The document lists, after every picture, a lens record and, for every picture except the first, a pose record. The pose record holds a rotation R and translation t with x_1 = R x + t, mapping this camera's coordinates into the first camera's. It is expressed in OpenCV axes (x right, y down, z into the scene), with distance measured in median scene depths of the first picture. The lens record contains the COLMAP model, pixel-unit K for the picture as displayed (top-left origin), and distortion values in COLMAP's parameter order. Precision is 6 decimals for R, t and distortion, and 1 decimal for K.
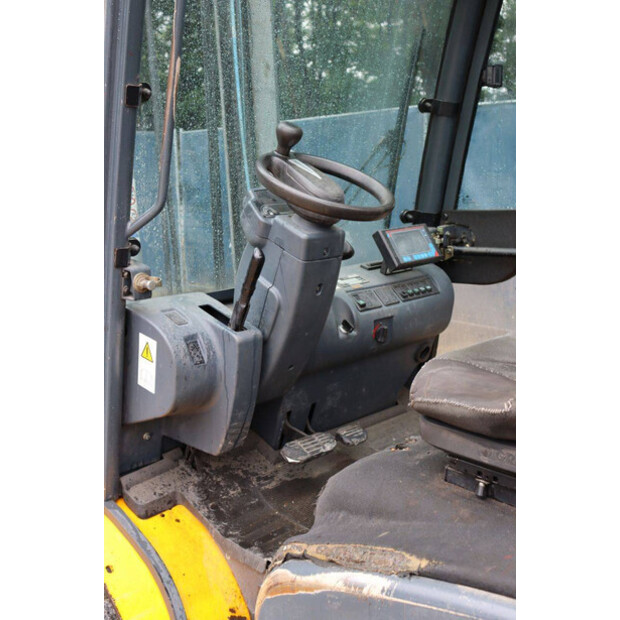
lens RADIAL K [[653.8, 0, 310.0], [0, 653.8, 310.0], [0, 0, 1]] dist [-0.053610, 0.023126]
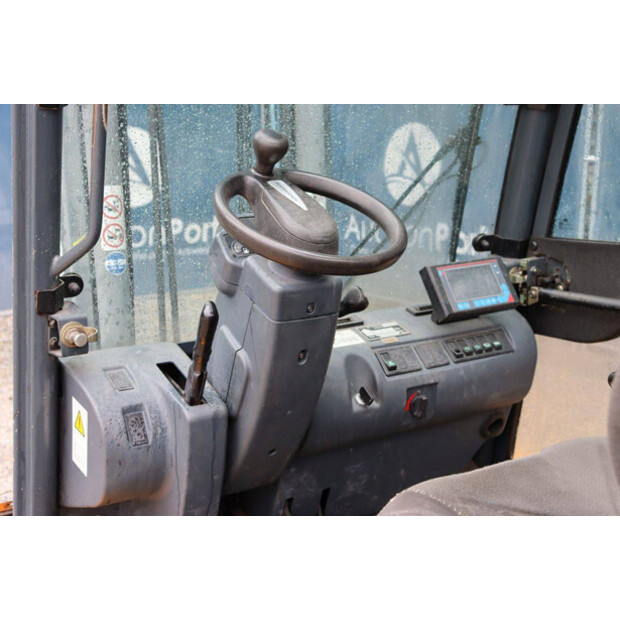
lens RADIAL K [[779.8, 0, 310.1], [0, 779.8, 320.5], [0, 0, 1]] dist [0.014215, 0.009790]
pose [[0.984288, 0.060421, -0.165913, 0.131751], [-0.058722, 0.998160, 0.015133, -0.068565], [0.166522, -0.005152, 0.986024, 0.102878]]
